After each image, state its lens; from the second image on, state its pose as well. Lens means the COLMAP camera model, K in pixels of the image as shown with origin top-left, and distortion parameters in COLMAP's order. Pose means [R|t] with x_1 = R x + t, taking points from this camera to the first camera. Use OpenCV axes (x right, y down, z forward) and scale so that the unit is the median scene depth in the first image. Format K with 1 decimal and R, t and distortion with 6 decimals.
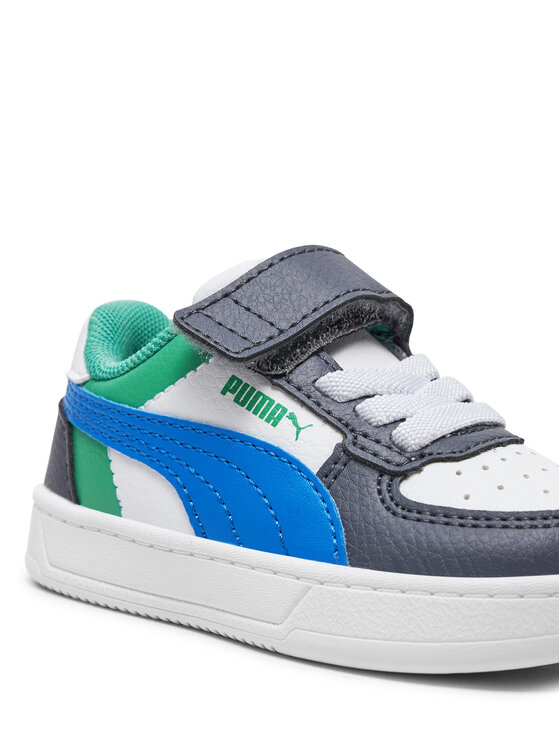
lens RADIAL K [[1824.9, 0, 281.3], [0, 1824.9, 371.4], [0, 0, 1]] dist [-0.321813, 0.000000]
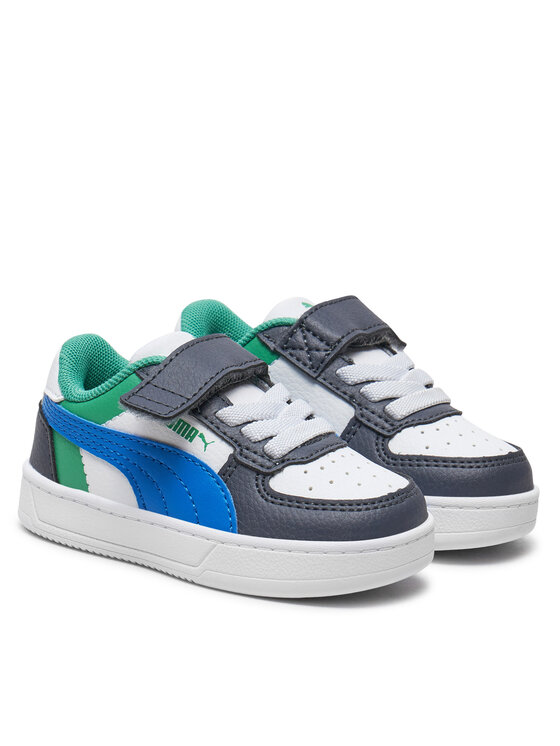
lens RADIAL K [[2173.3, 0, 279.2], [0, 2173.3, 373.2], [0, 0, 1]] dist [-0.364157, 0.000000]
pose [[0.996249, -0.009152, 0.086043, -0.090013], [-0.001600, 0.992272, 0.124069, -0.267132], [-0.086514, -0.123741, 0.988536, -0.885406]]
